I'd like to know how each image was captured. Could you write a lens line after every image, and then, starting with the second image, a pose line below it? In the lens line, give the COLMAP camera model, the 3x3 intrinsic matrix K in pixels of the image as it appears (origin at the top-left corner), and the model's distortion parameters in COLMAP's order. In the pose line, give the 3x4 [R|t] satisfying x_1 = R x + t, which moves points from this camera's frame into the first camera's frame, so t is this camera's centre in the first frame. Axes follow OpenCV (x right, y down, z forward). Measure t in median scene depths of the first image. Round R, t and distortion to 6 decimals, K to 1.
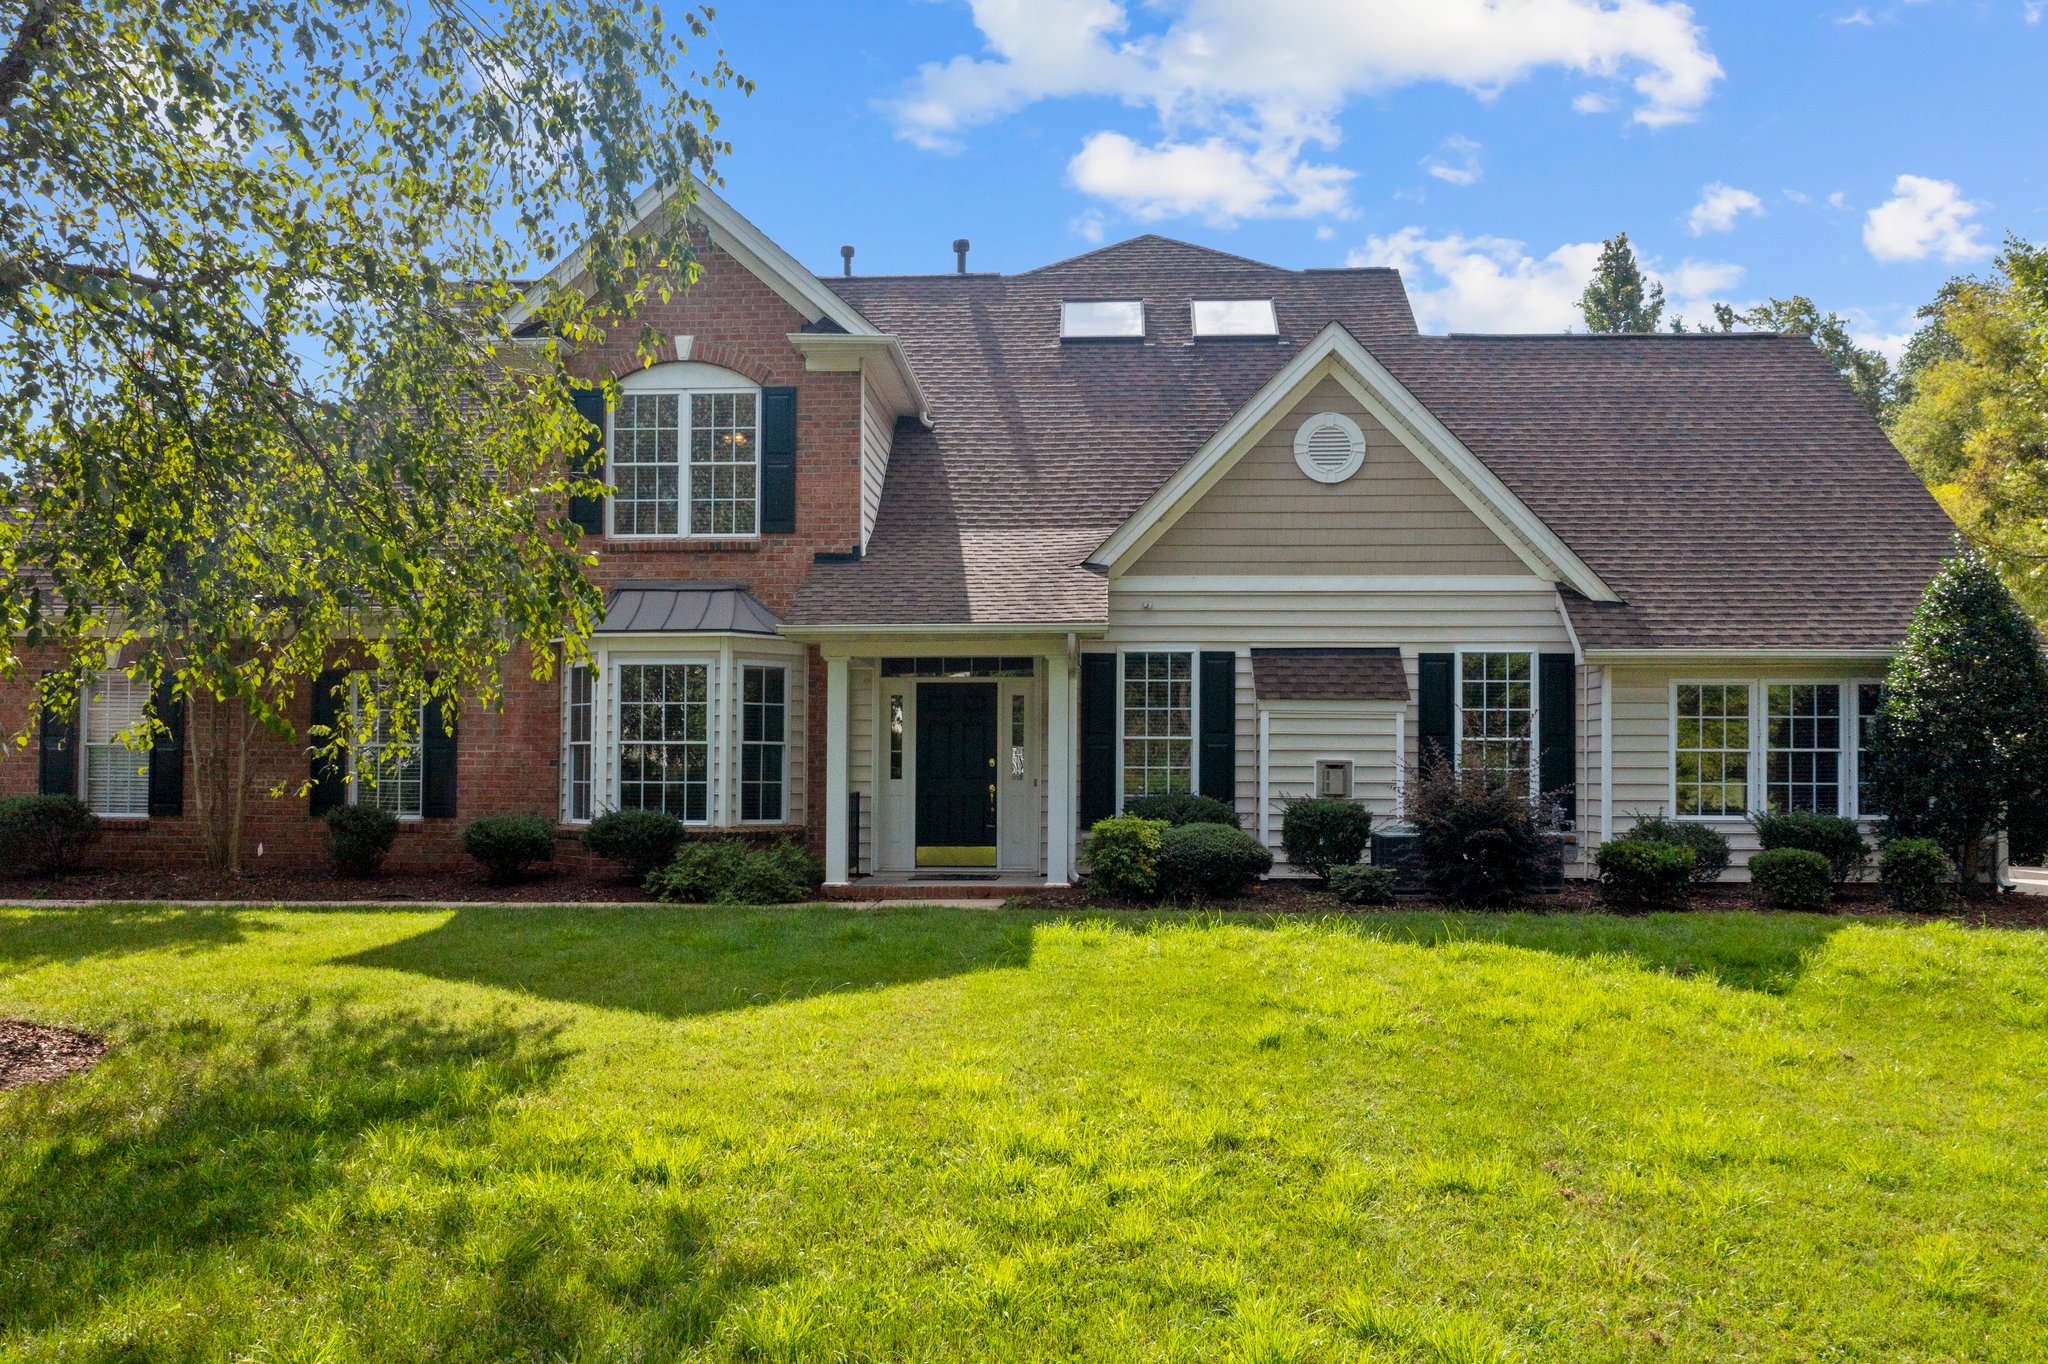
lens RADIAL K [[1630.9, 0, 1021.5], [0, 1630.9, 742.4], [0, 0, 1]] dist [-0.004890, 0.000561]
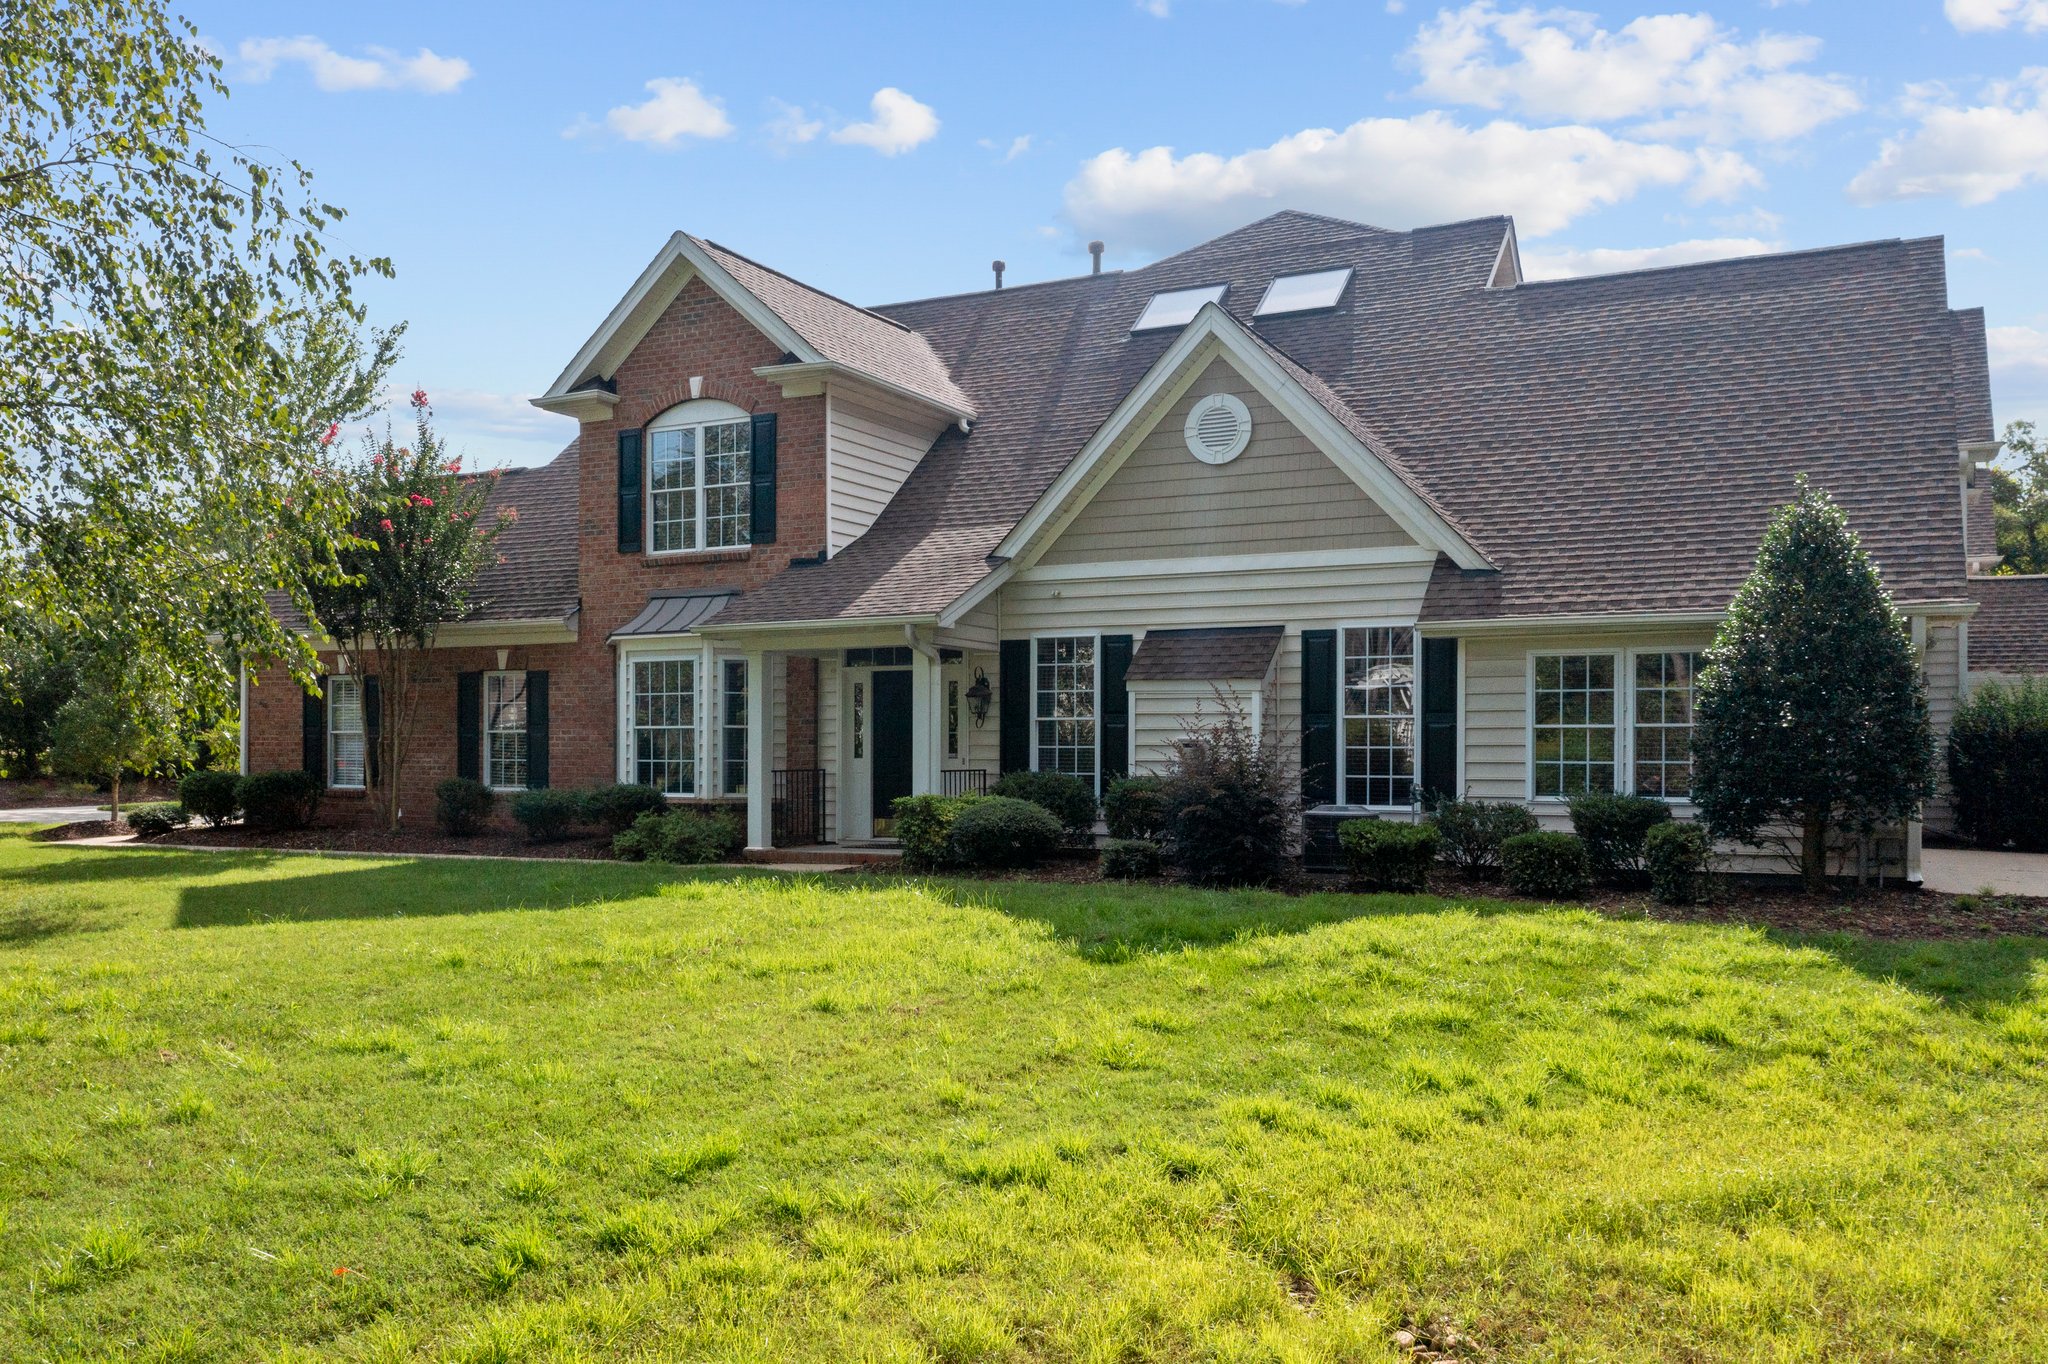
lens RADIAL K [[1646.3, 0, 1017.7], [0, 1646.3, 766.3], [0, 0, 1]] dist [-0.002174, -0.004925]
pose [[0.912706, 0.001459, -0.408615, 0.509670], [0.008974, 0.999681, 0.023616, 0.002719], [0.408519, -0.025221, 0.912401, 0.015564]]
